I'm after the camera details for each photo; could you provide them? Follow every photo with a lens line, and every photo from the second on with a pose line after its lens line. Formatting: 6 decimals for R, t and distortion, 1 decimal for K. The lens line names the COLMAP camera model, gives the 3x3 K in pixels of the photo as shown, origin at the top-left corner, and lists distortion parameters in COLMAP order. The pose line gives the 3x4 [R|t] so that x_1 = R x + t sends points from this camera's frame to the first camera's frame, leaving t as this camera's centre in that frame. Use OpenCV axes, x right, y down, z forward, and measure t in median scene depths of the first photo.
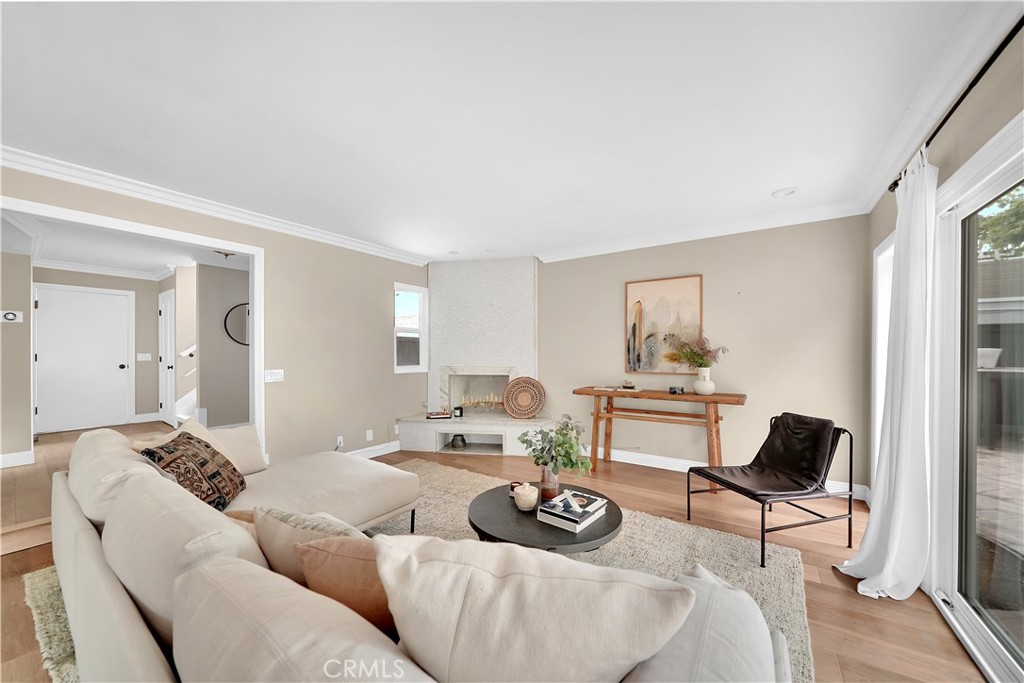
lens RADIAL K [[366.2, 0, 512.0], [0, 366.2, 341.5], [0, 0, 1]] dist [-0.000034, 0.000009]
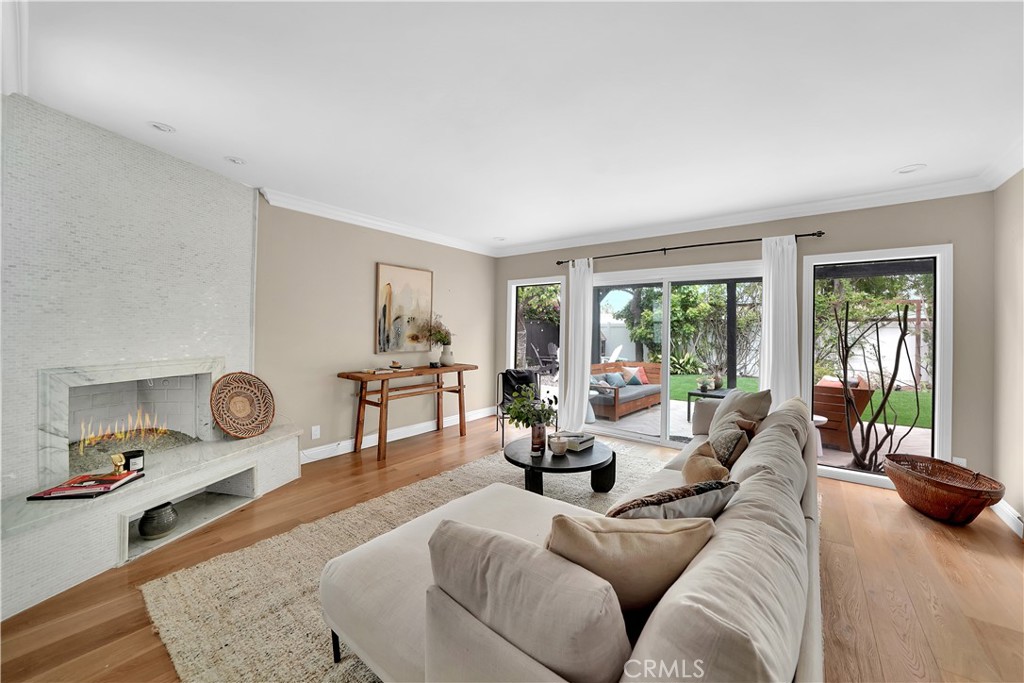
lens RADIAL K [[391.7, 0, 505.6], [0, 391.7, 325.9], [0, 0, 1]] dist [0.000159, 0.000033]
pose [[0.061546, 0.011349, 0.998040, -0.731028], [-0.036992, 0.999274, -0.009082, 0.006675], [-0.997419, -0.036360, 0.061921, 0.595411]]
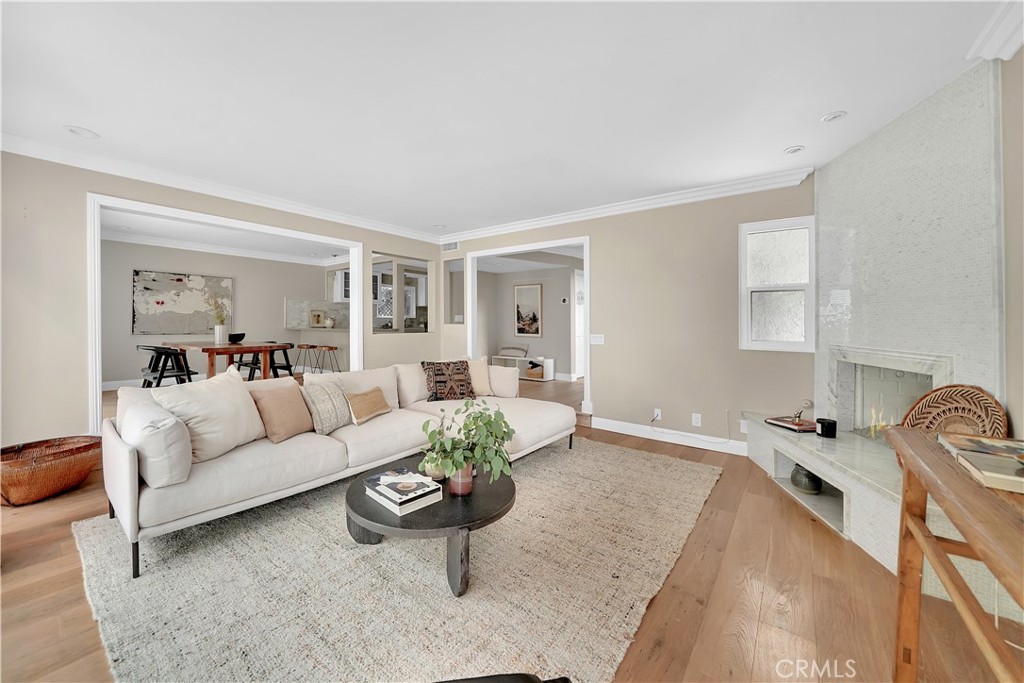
lens RADIAL K [[391.7, 0, 505.6], [0, 391.7, 325.9], [0, 0, 1]] dist [0.000159, 0.000033]
pose [[-0.041088, 0.008481, -0.999120, 0.559527], [0.019348, 0.999783, 0.007691, 0.029340], [0.998968, -0.019015, -0.041244, 0.655880]]
